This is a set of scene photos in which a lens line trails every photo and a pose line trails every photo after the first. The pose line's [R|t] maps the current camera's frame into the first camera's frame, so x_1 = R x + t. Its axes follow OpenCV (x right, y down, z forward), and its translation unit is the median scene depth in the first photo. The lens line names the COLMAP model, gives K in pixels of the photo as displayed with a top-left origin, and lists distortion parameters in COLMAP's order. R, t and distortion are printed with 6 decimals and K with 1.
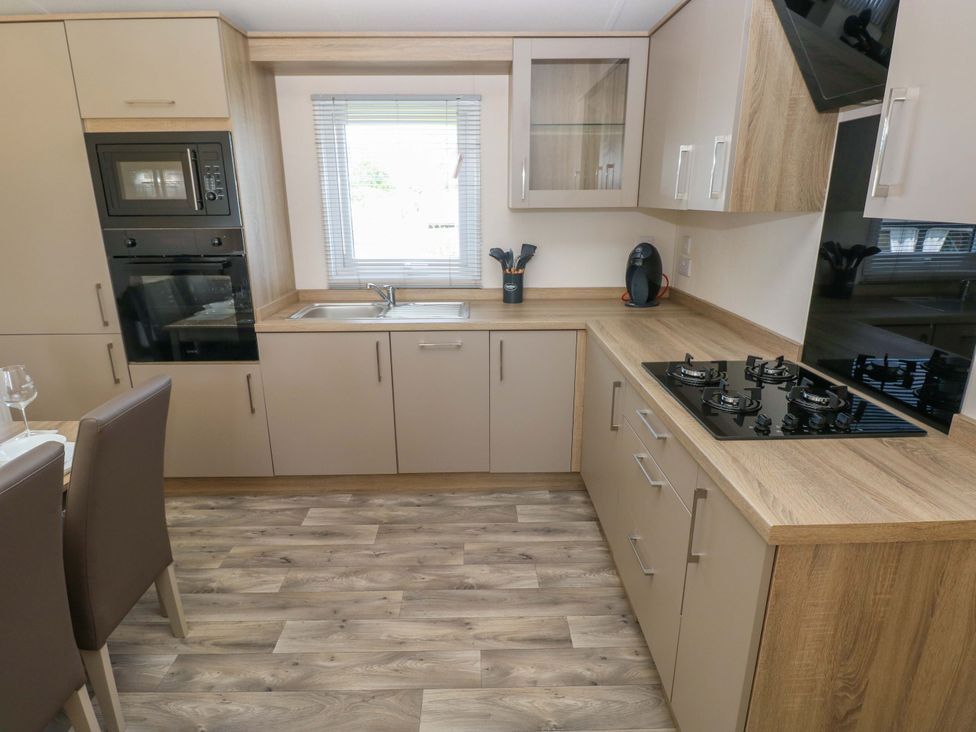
lens RADIAL K [[529.6, 0, 484.8], [0, 529.6, 358.7], [0, 0, 1]] dist [0.001501, -0.012547]
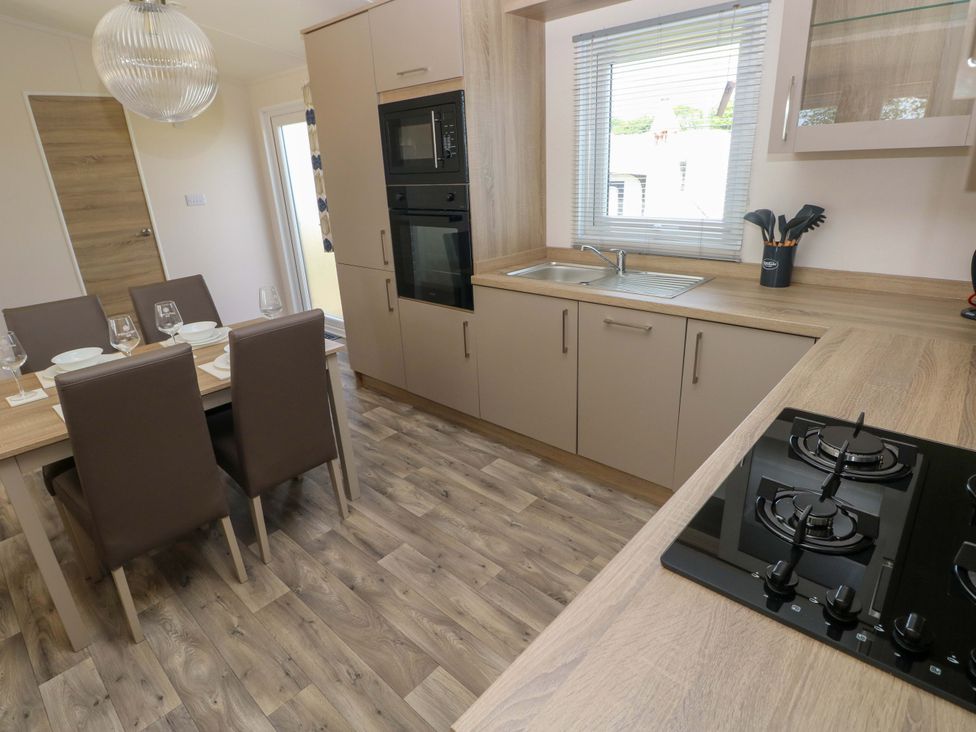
lens RADIAL K [[529.6, 0, 485.0], [0, 529.6, 361.8], [0, 0, 1]] dist [0.001501, -0.012547]
pose [[0.720848, 0.216543, -0.658397, 0.326224], [-0.156202, 0.976259, 0.150067, -0.061551], [0.675262, -0.005333, 0.737559, 0.228964]]
